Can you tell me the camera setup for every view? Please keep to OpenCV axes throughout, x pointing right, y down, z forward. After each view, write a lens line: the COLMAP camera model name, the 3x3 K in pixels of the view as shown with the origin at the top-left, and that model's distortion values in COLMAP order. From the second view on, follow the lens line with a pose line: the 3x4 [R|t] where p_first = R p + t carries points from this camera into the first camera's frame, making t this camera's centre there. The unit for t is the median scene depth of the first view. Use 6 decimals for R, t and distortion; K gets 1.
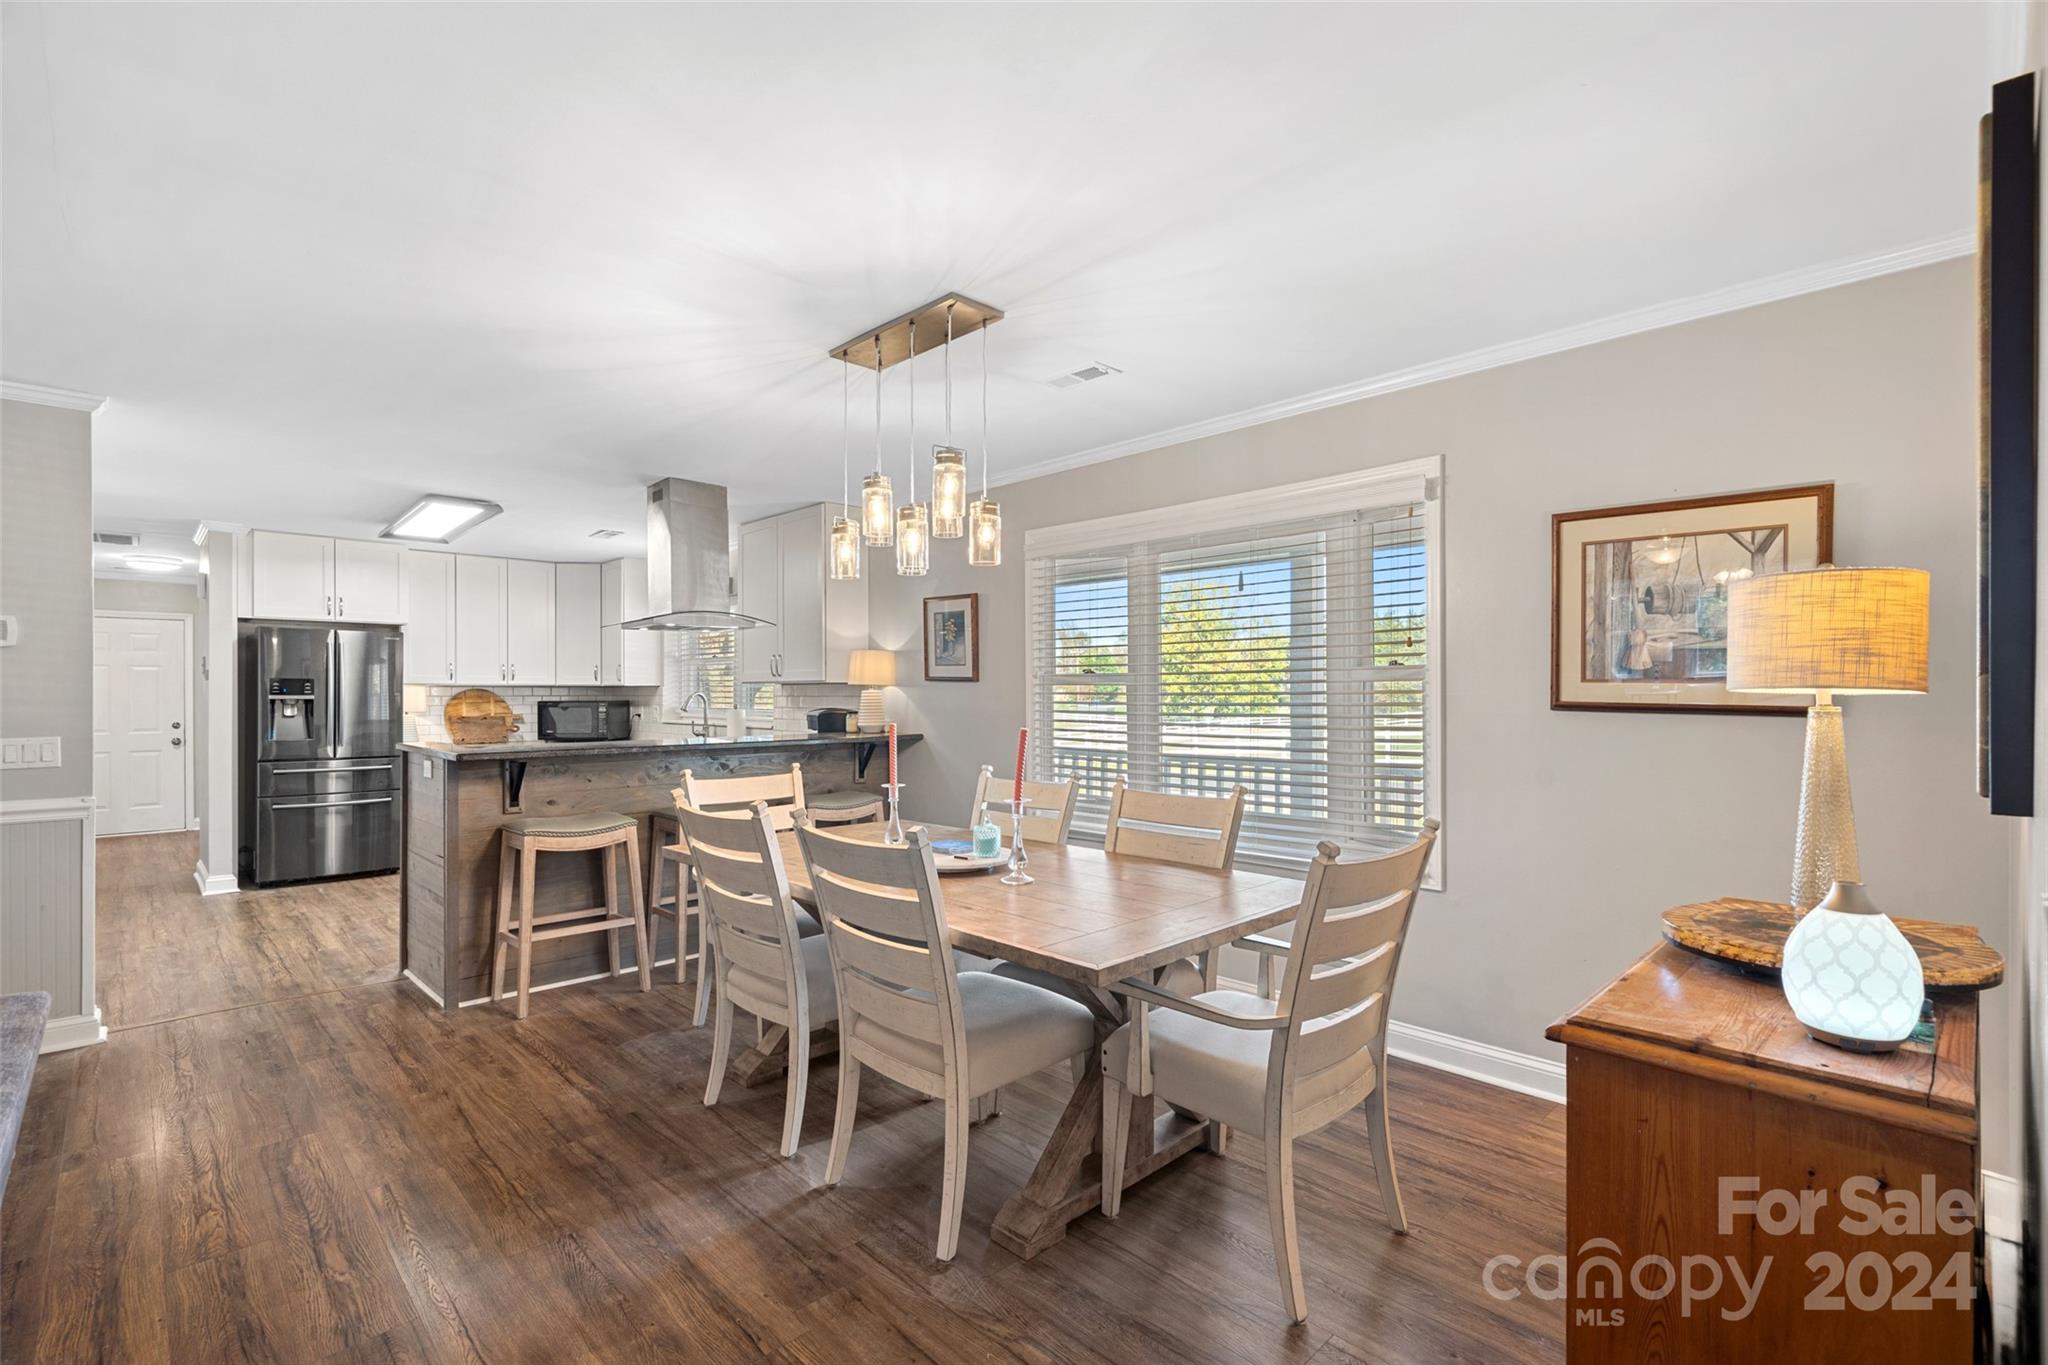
lens RADIAL K [[951.9, 0, 1031.1], [0, 951.9, 693.1], [0, 0, 1]] dist [0.001089, 0.000160]
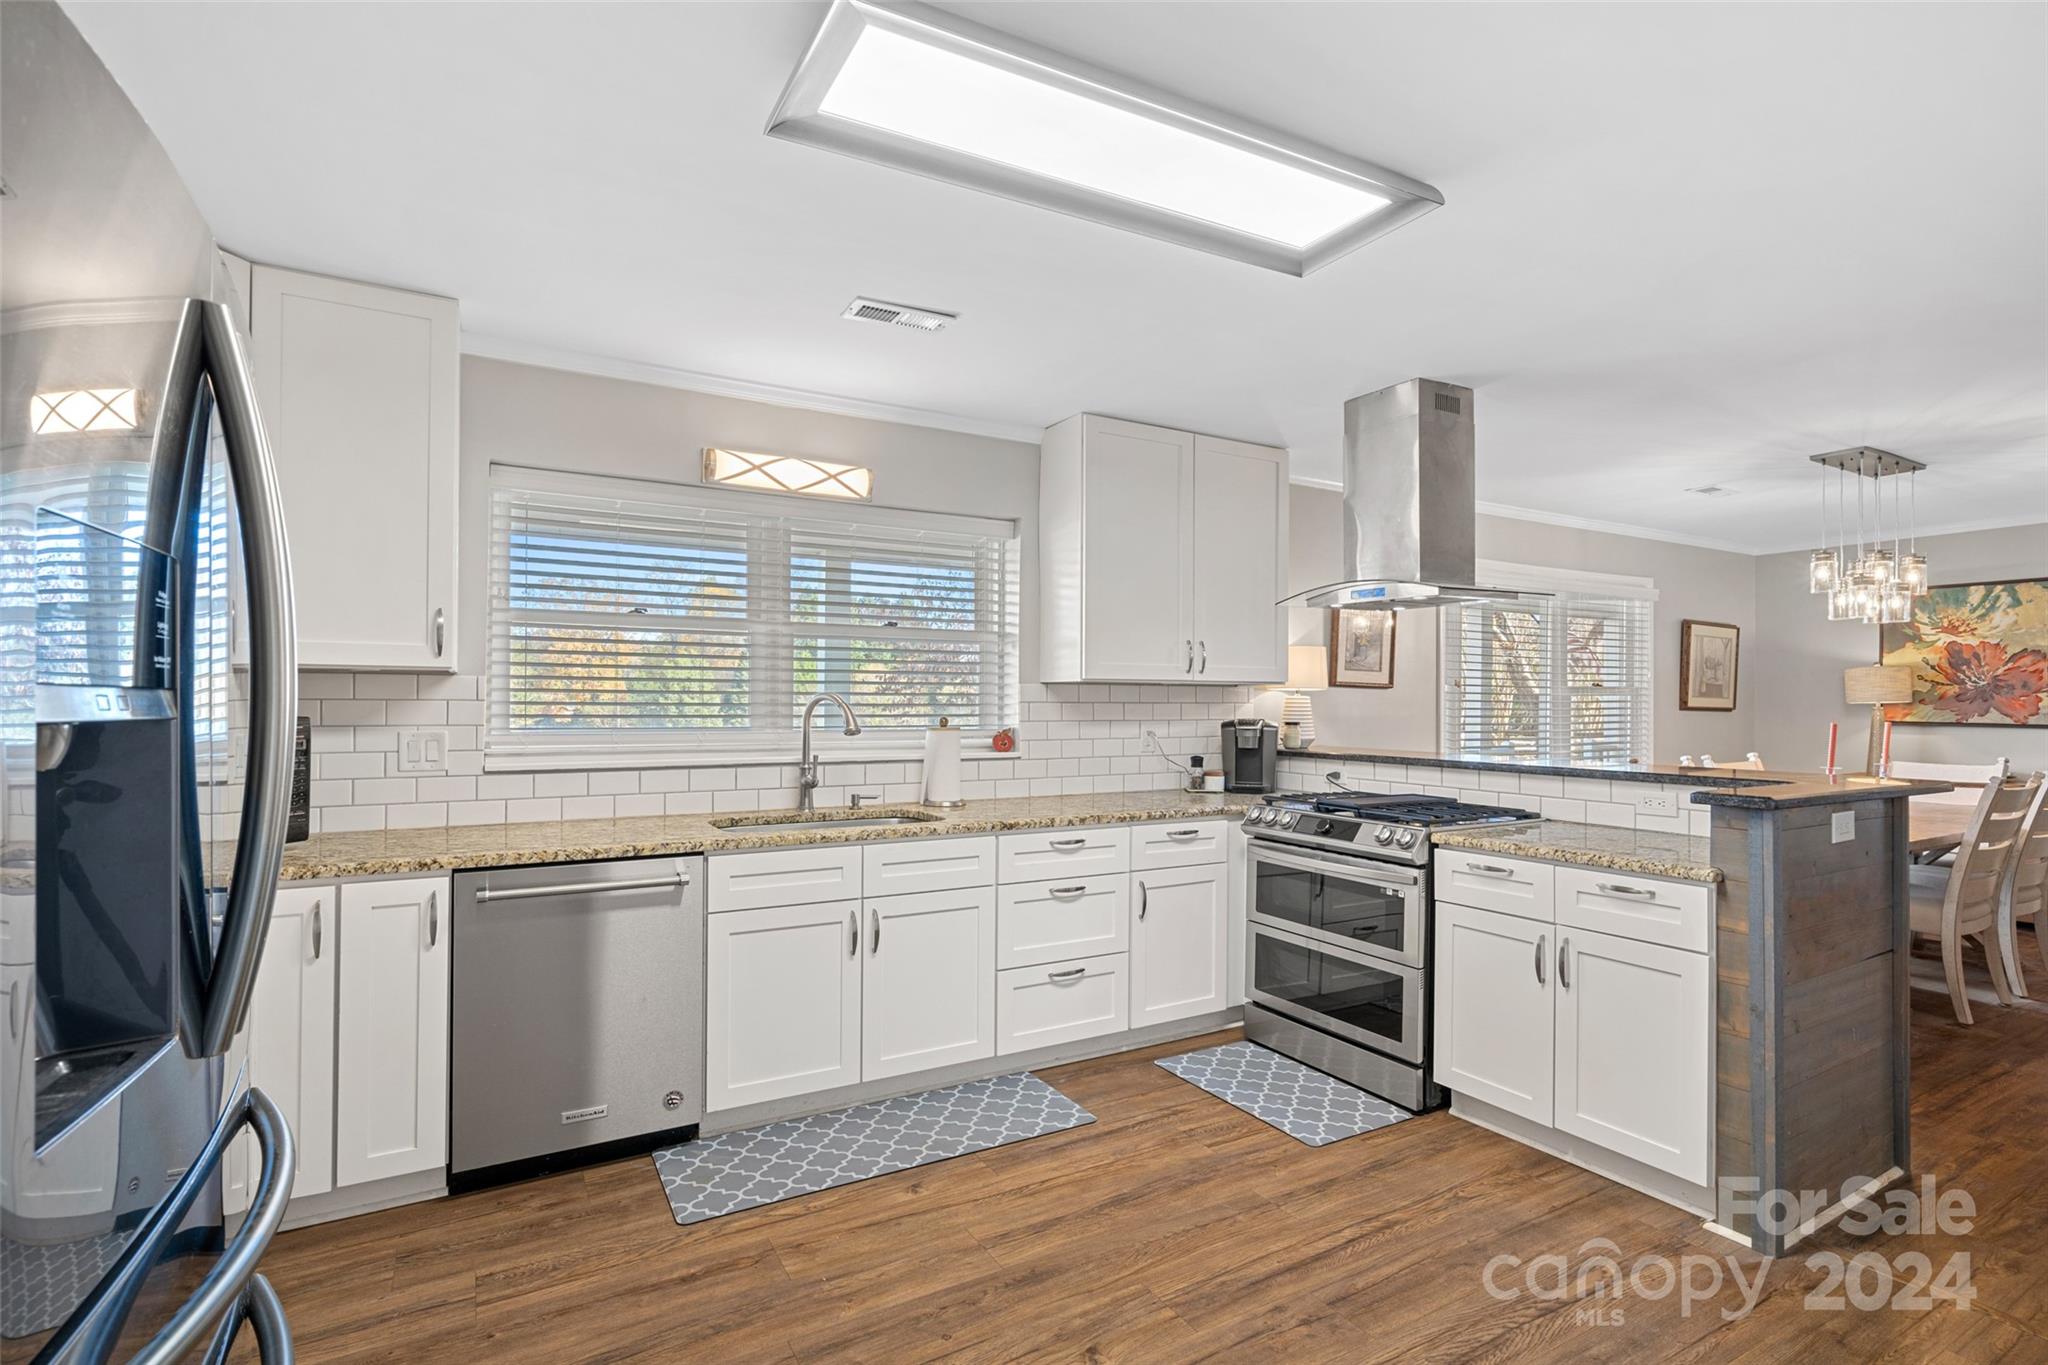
lens RADIAL K [[942.6, 0, 1041.2], [0, 942.6, 691.6], [0, 0, 1]] dist [-0.000167, -0.000473]
pose [[0.235919, 0.015757, 0.971645, -0.831401], [-0.001998, 0.999874, -0.015730, 0.005653], [-0.971771, 0.001769, 0.235920, 0.842909]]
